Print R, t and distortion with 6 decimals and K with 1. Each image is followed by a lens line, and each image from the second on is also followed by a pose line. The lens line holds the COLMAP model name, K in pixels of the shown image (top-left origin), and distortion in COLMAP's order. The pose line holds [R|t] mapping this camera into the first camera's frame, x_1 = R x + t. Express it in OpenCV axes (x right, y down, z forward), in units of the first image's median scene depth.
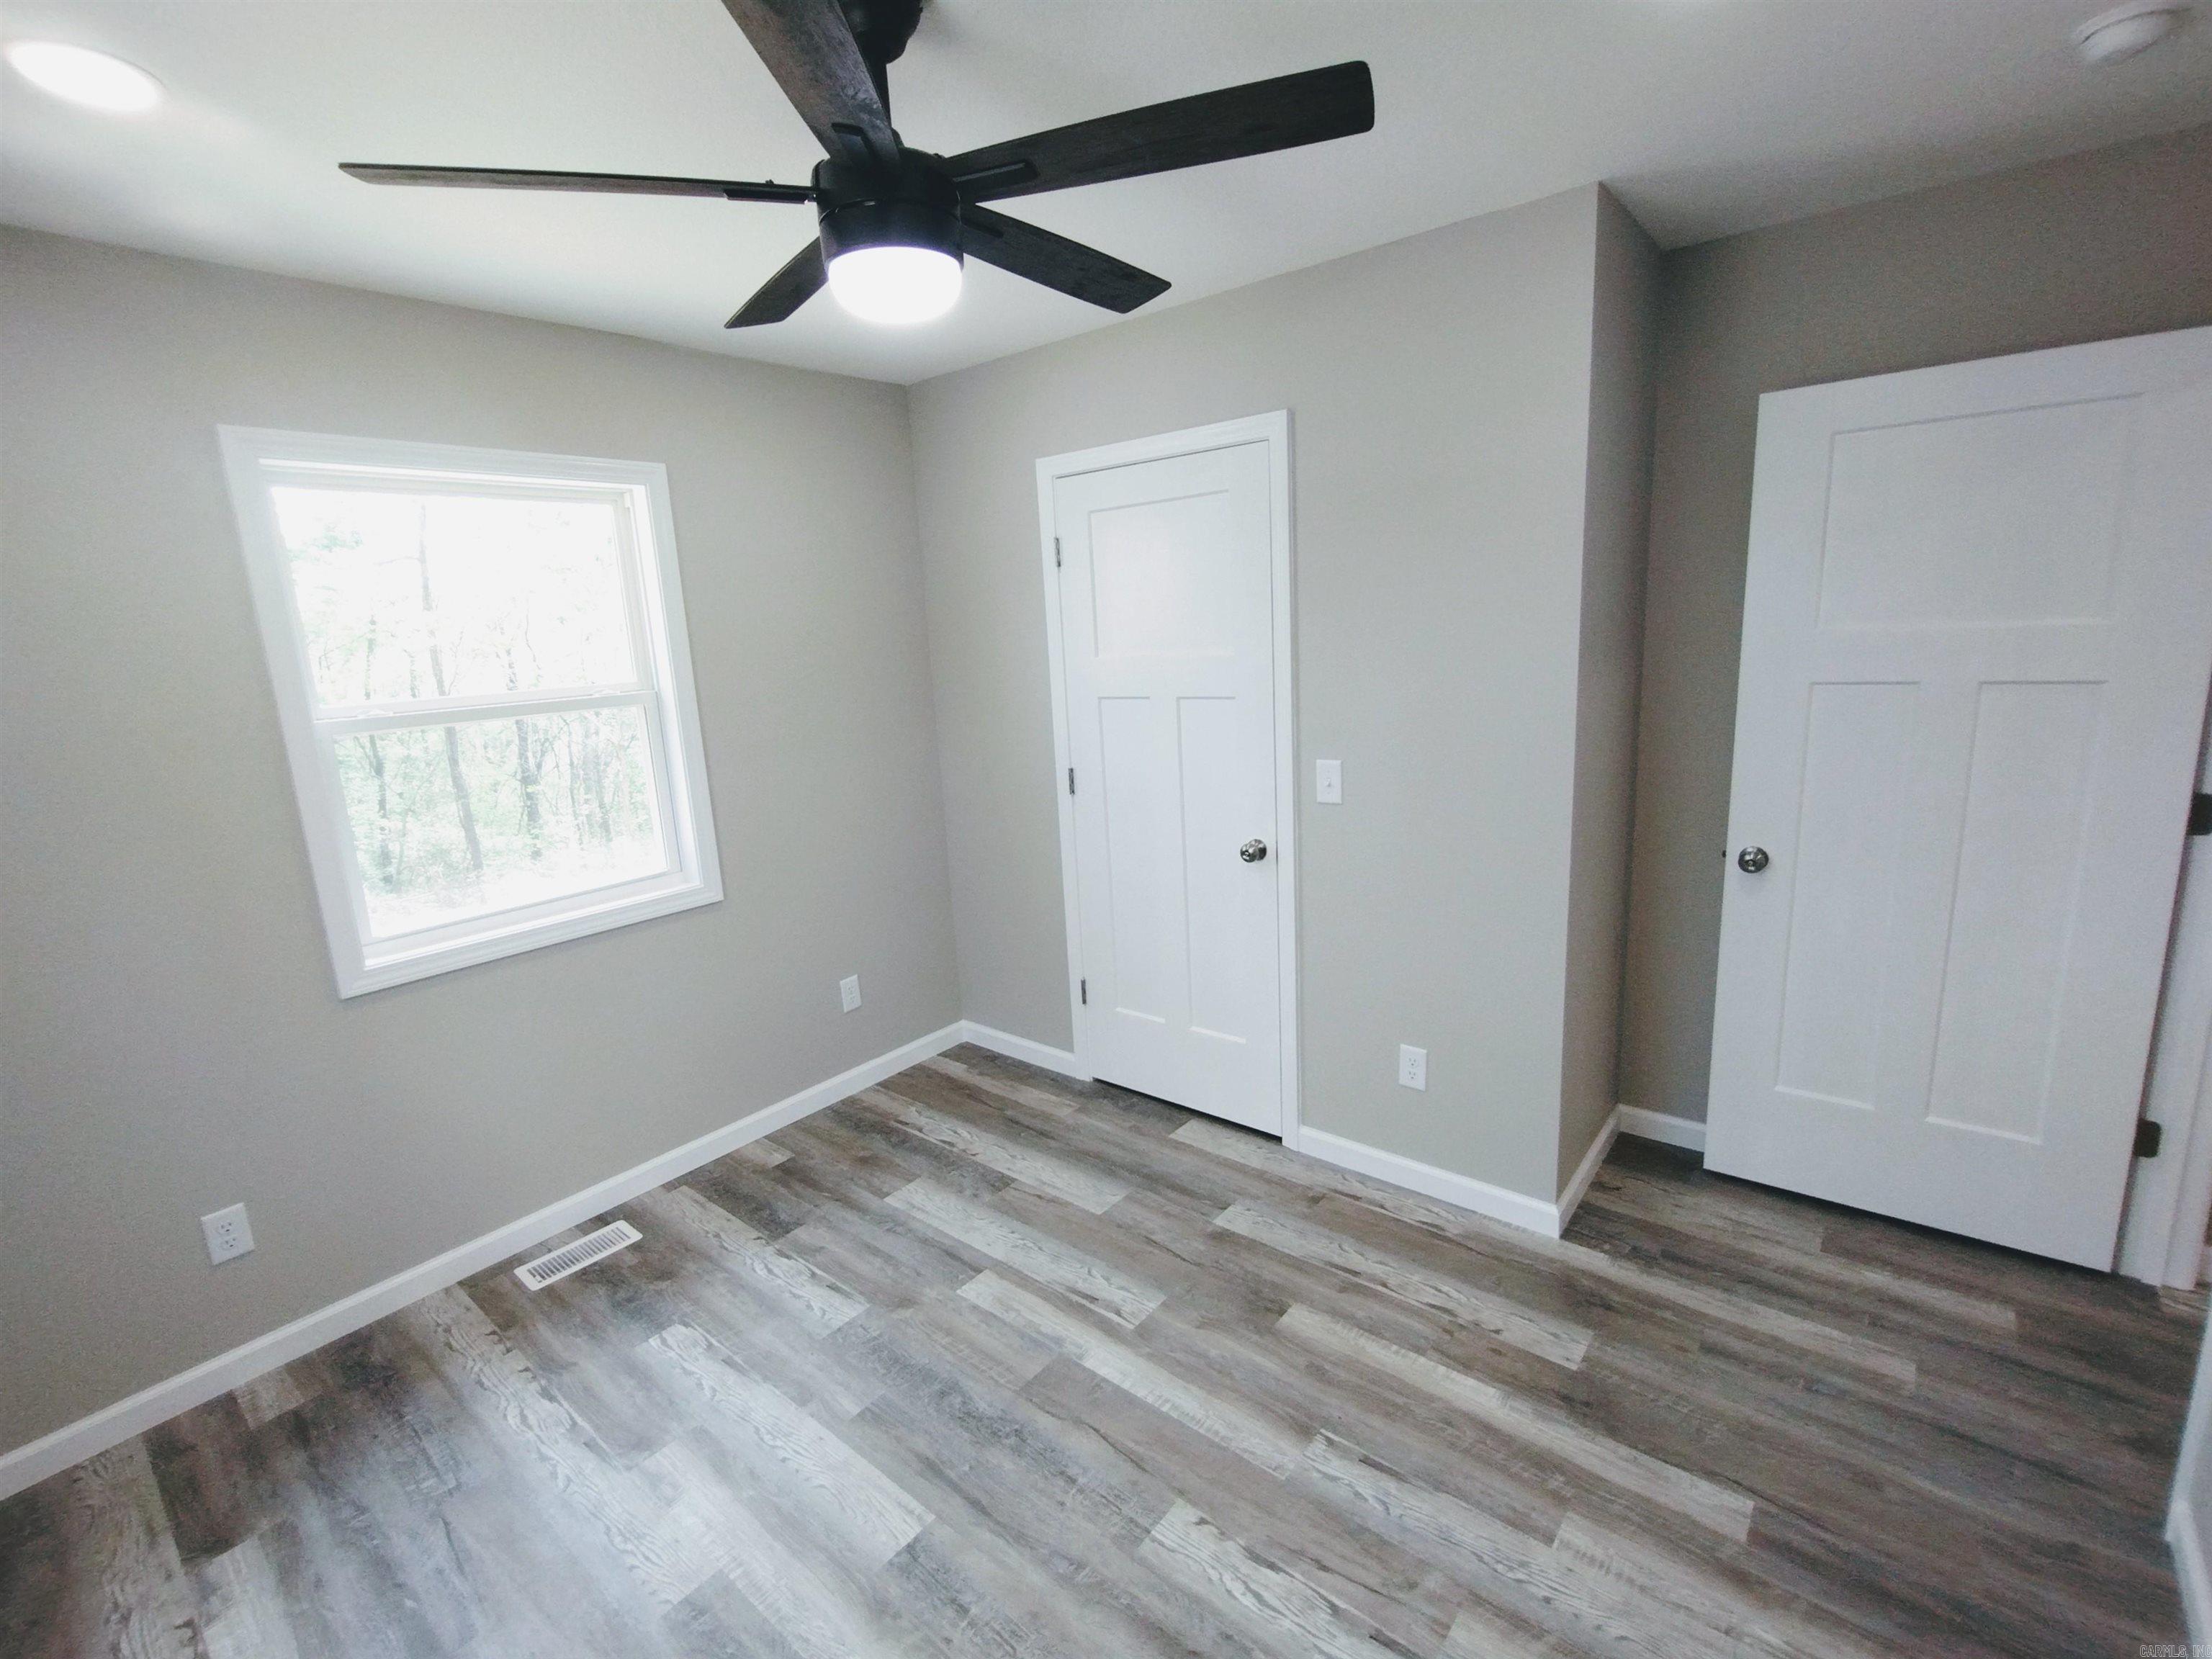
lens RADIAL K [[1000.1, 0, 1083.9], [0, 1000.1, 823.9], [0, 0, 1]] dist [-0.004644, 0.001624]
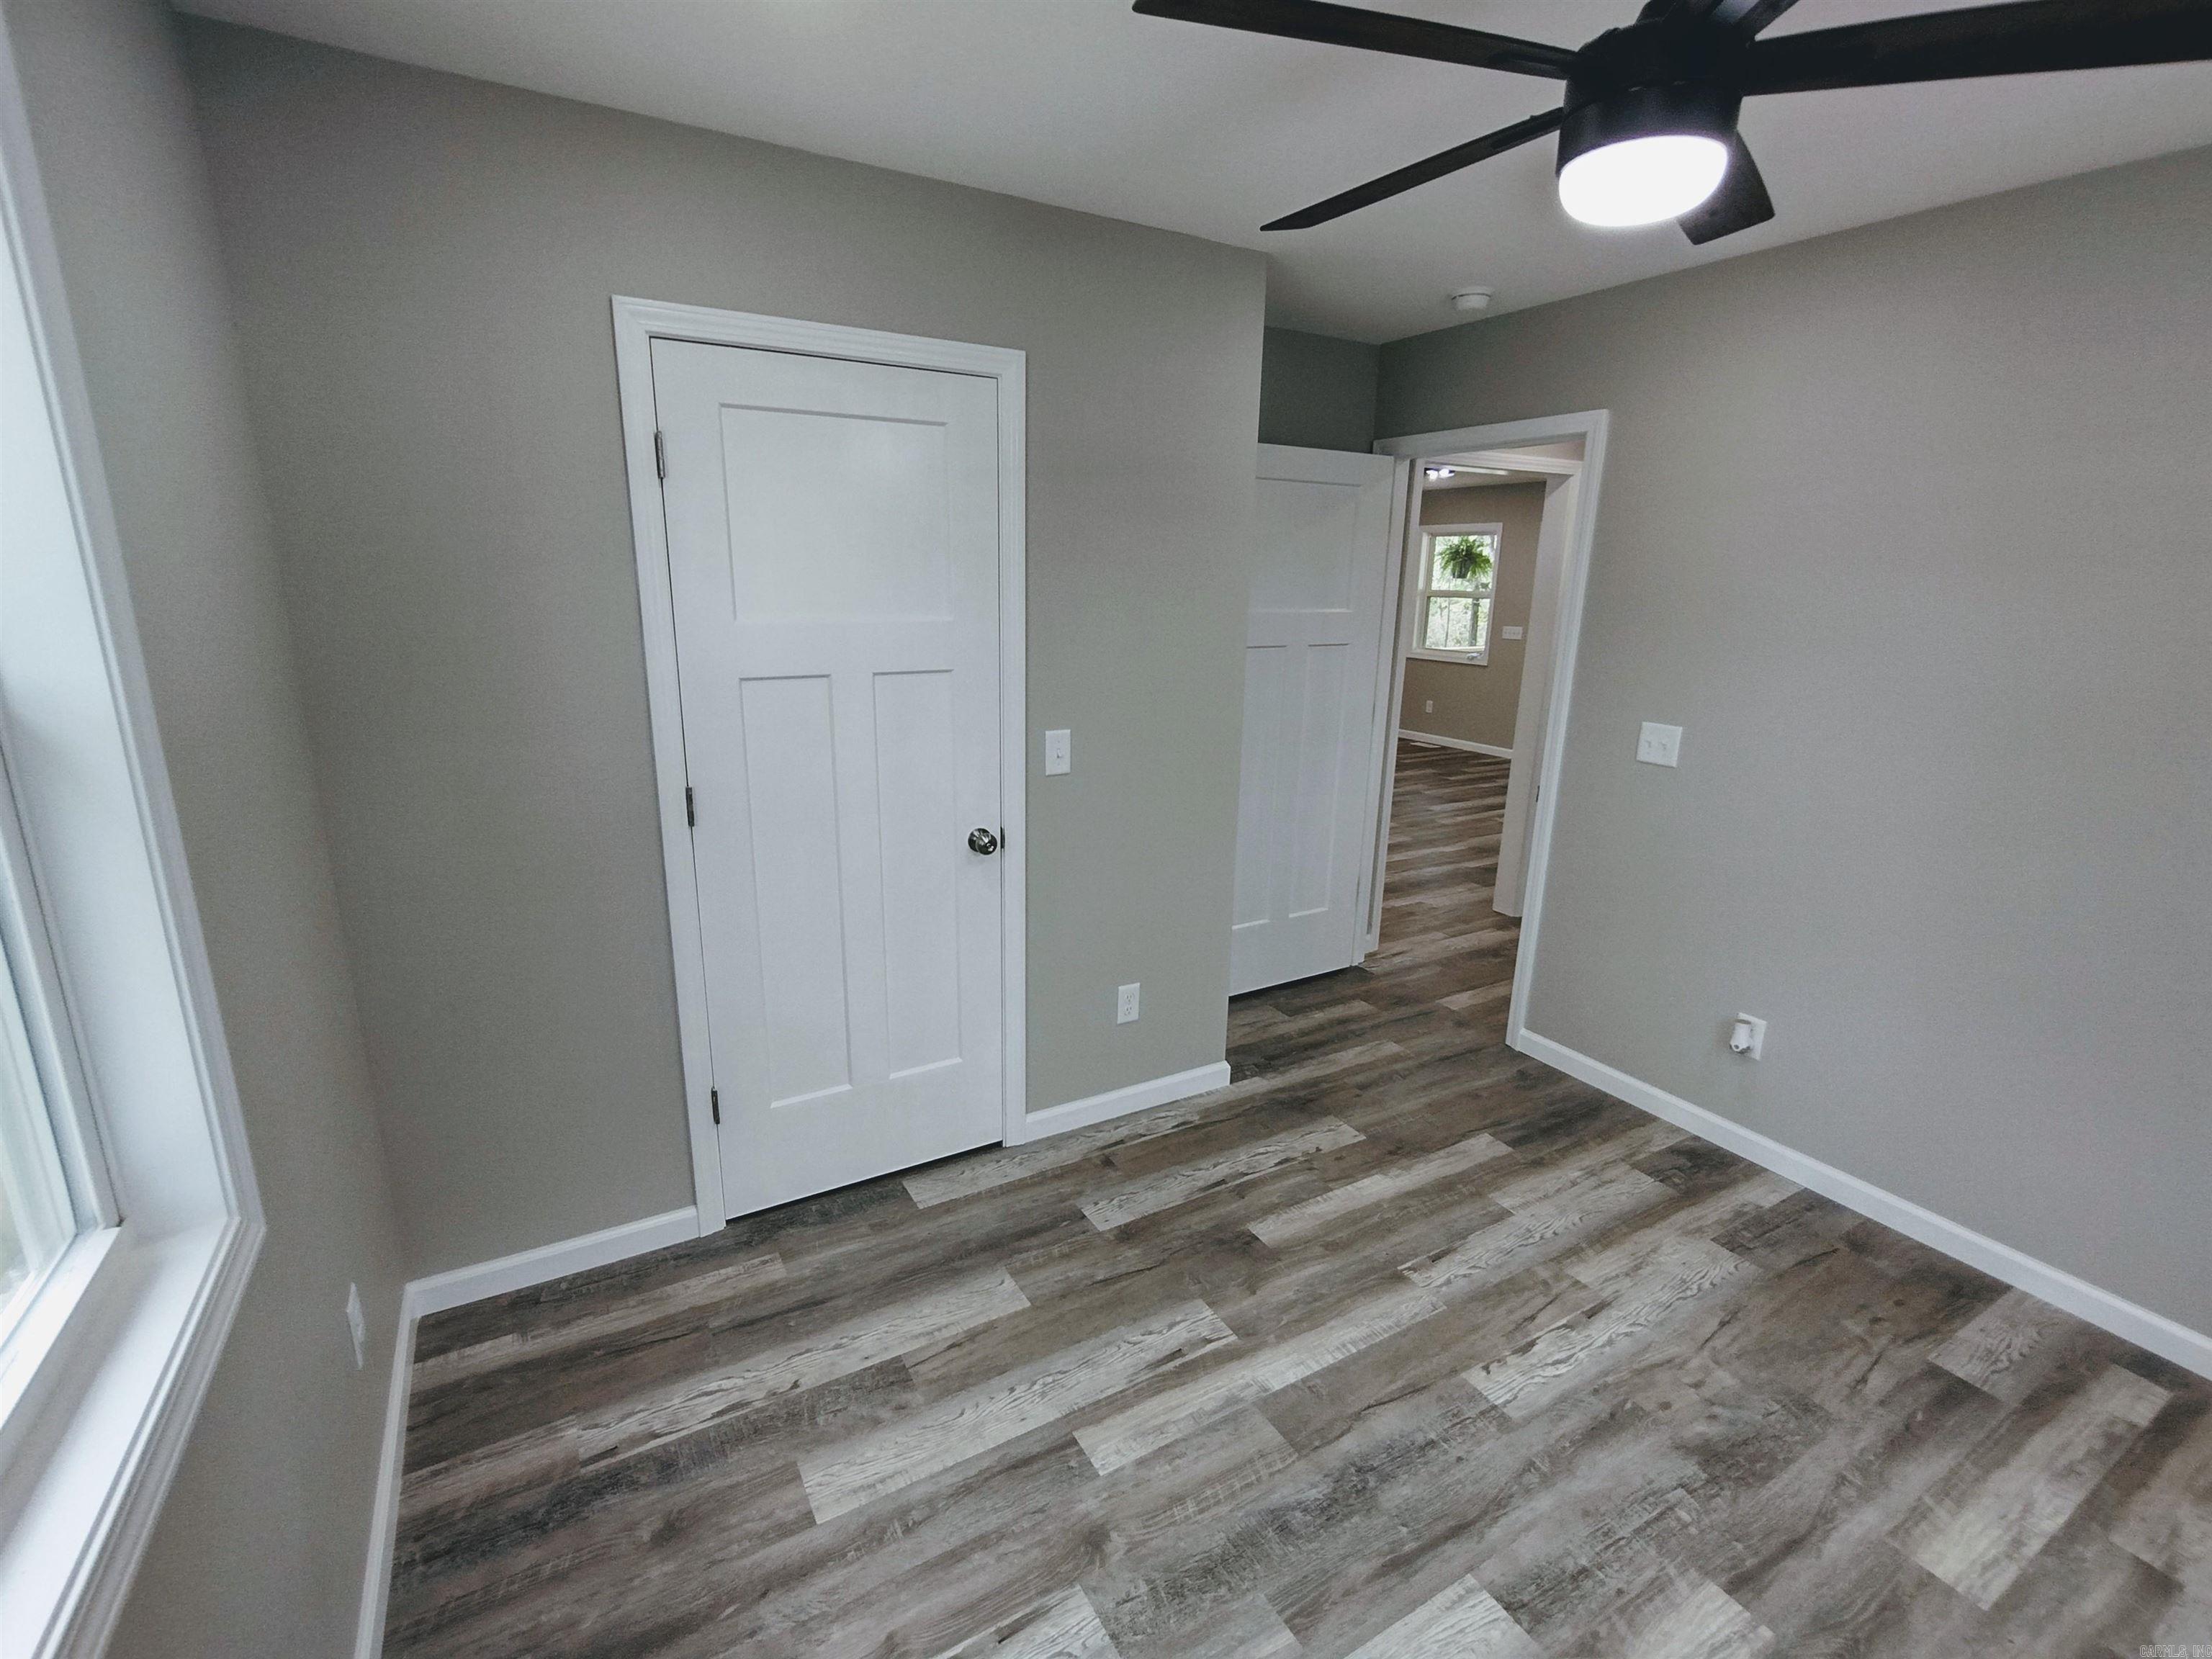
lens RADIAL K [[1000.1, 0, 1090.7], [0, 1000.1, 828.0], [0, 0, 1]] dist [-0.004644, 0.001624]
pose [[0.339211, -0.171619, 0.924923, -0.802635], [0.152454, 0.980249, 0.125973, -0.106970], [-0.928275, 0.098277, 0.358675, 0.758949]]
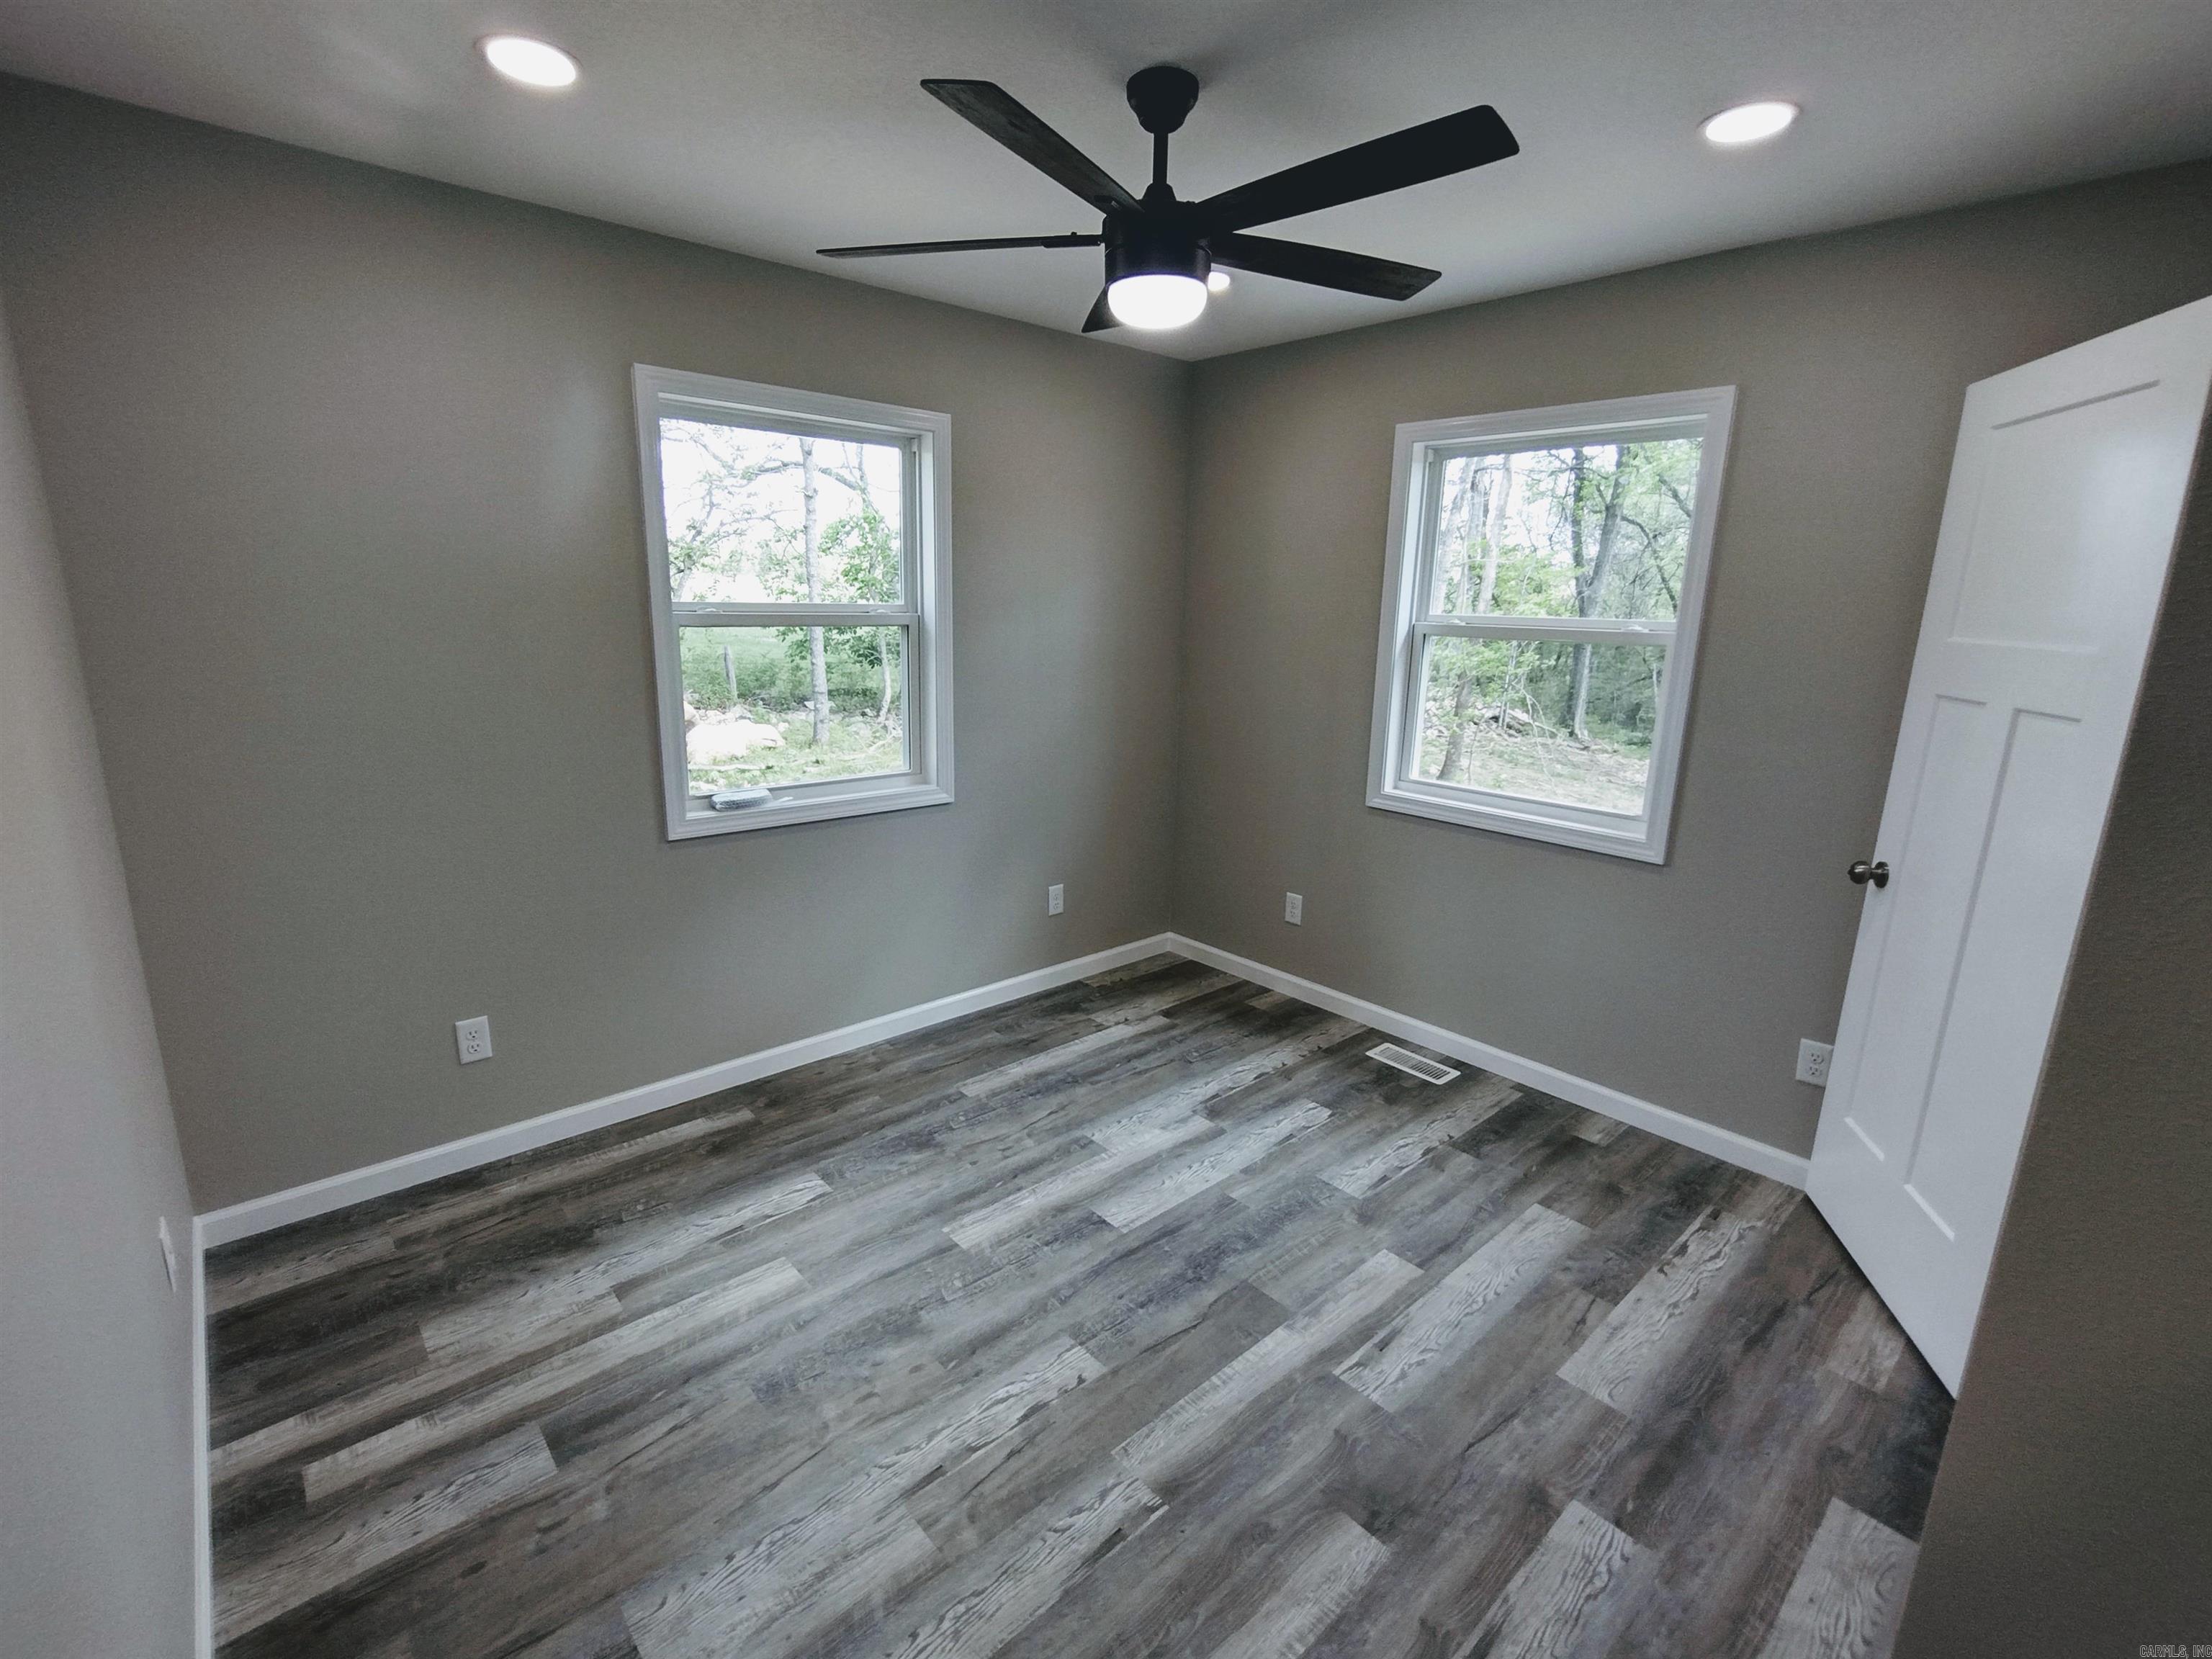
lens RADIAL K [[1000.1, 0, 1090.2], [0, 1000.1, 815.6], [0, 0, 1]] dist [-0.004644, 0.001624]
pose [[-0.143376, 0.268254, -0.952619, 0.811849], [-0.208233, 0.932839, 0.294024, -0.179010], [0.967513, 0.240523, -0.077888, 0.755727]]
